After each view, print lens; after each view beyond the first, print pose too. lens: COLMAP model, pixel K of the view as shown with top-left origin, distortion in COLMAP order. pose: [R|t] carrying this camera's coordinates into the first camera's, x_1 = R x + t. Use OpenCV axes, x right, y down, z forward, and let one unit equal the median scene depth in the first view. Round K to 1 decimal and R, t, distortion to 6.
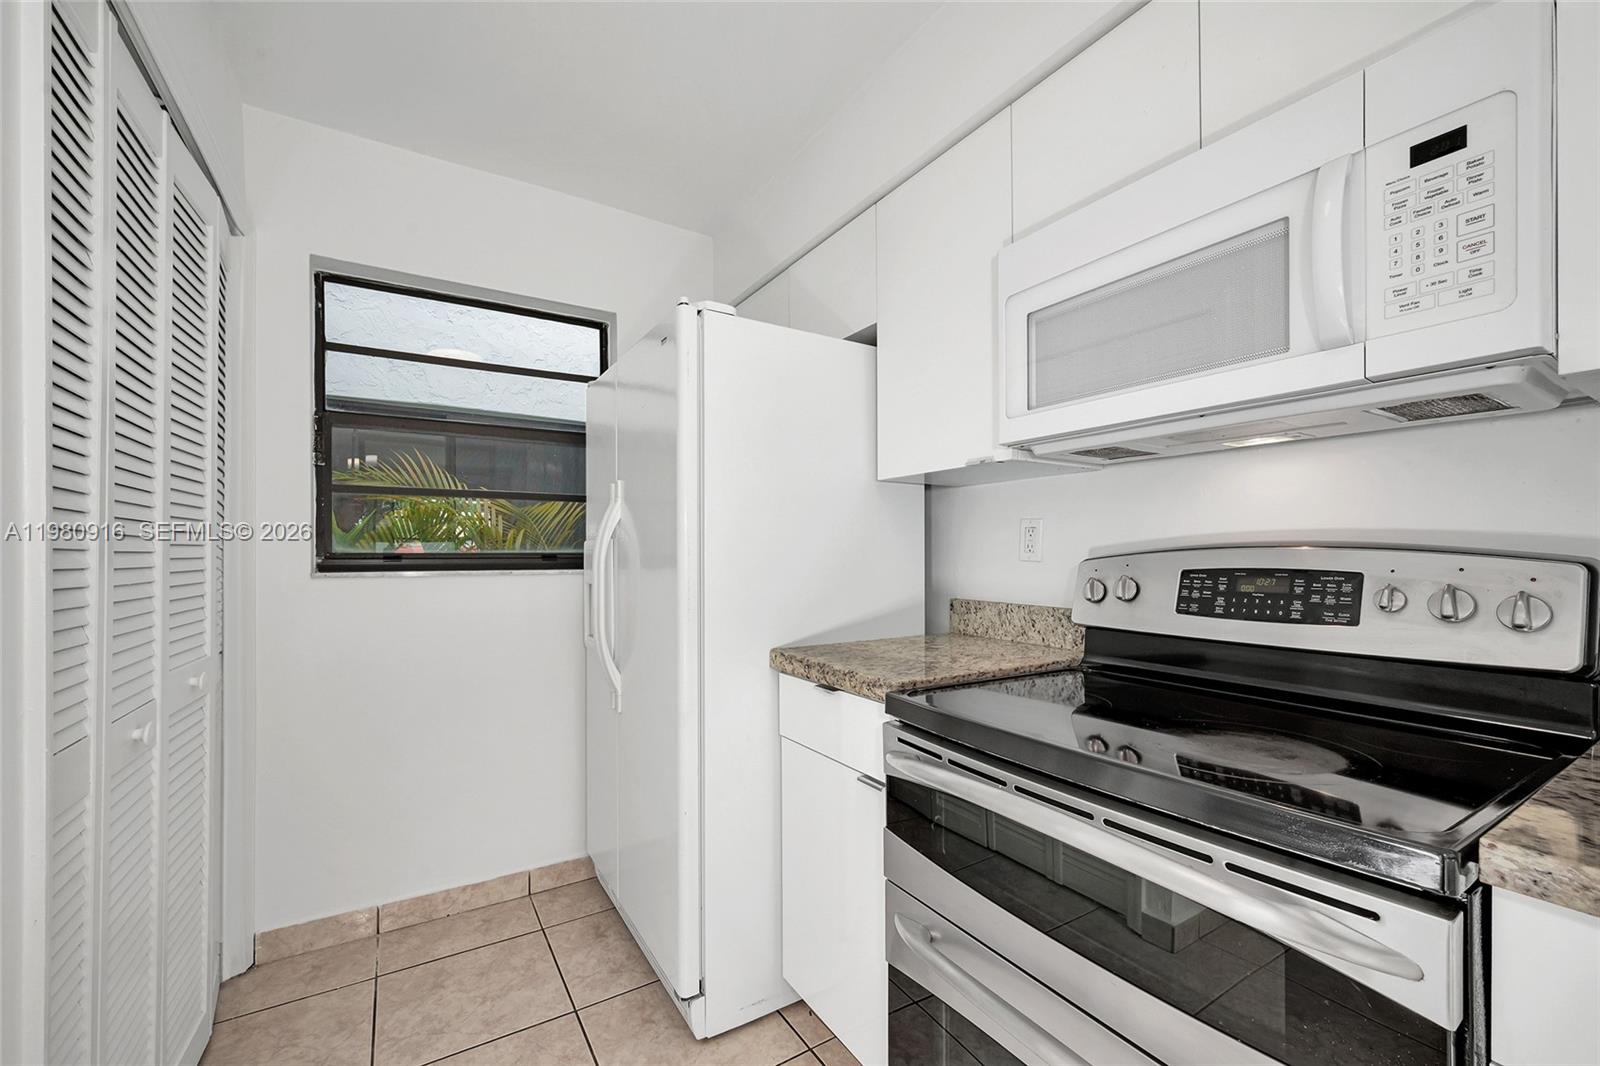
lens RADIAL K [[644.8, 0, 804.4], [0, 644.8, 551.4], [0, 0, 1]] dist [-0.001909, -0.000241]
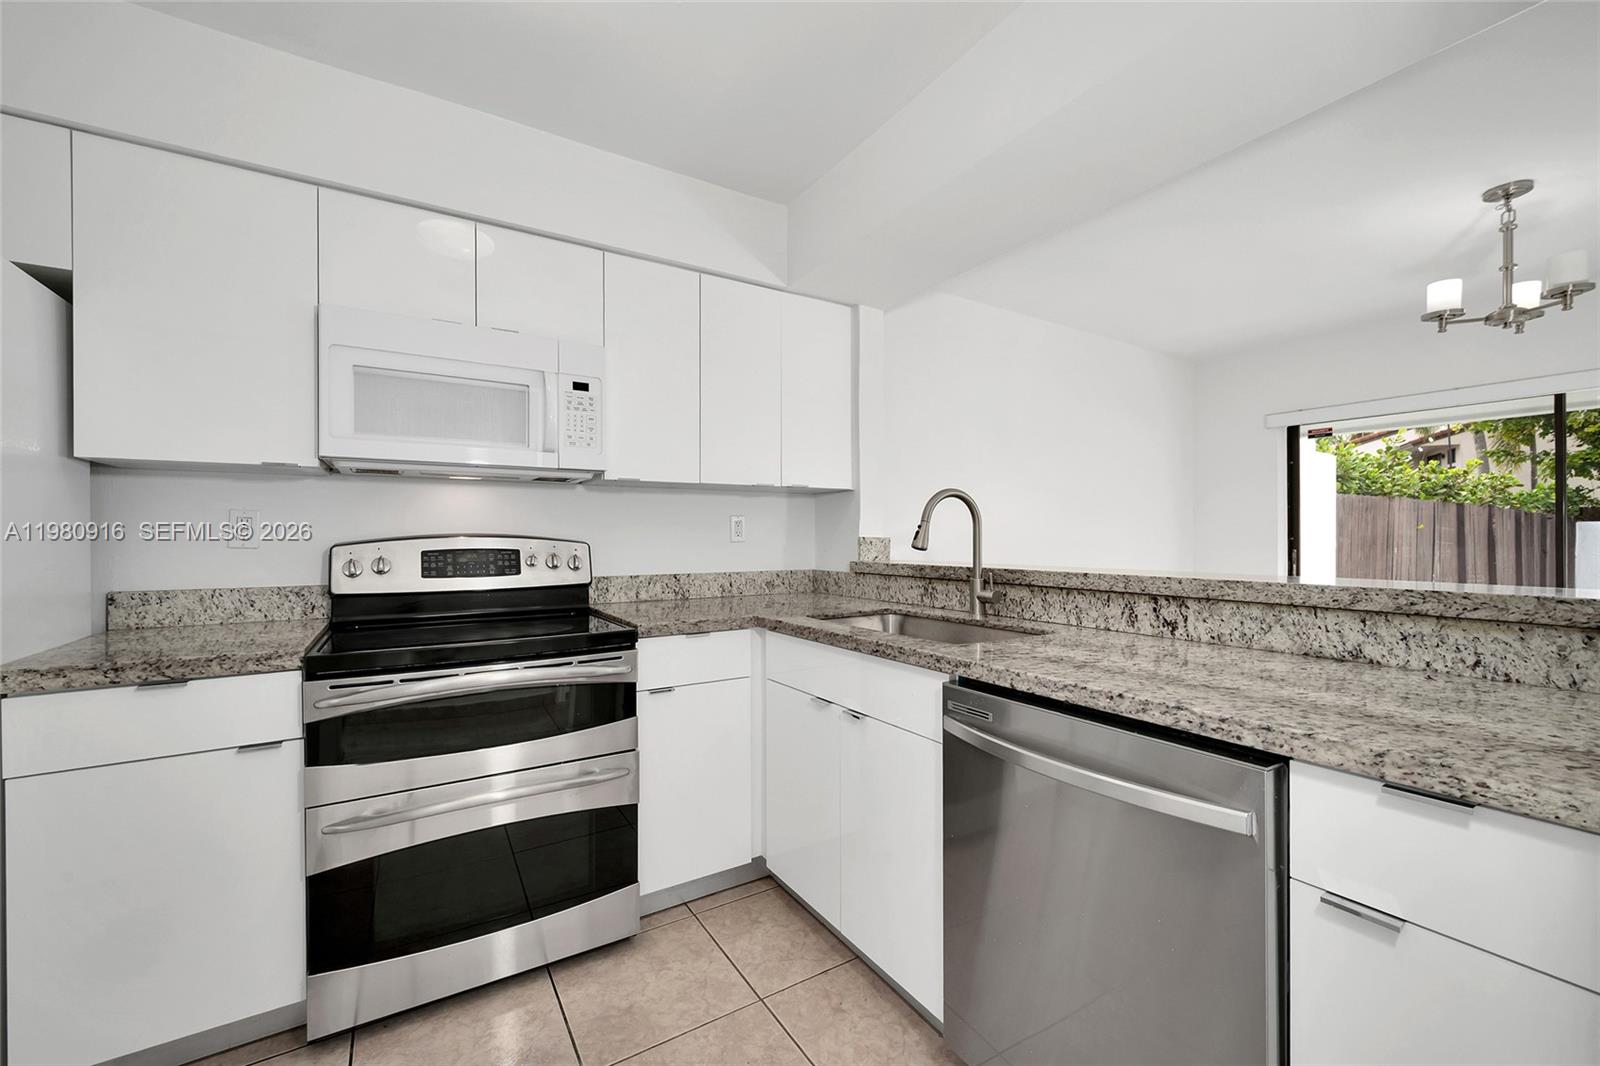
lens RADIAL K [[647.1, 0, 796.7], [0, 647.1, 519.6], [0, 0, 1]] dist [-0.000406, -0.000189]
pose [[0.006108, 0.024184, 0.999689, -1.023772], [-0.001486, 0.999707, -0.024176, -0.011664], [-0.999980, -0.001338, 0.006143, 0.059210]]
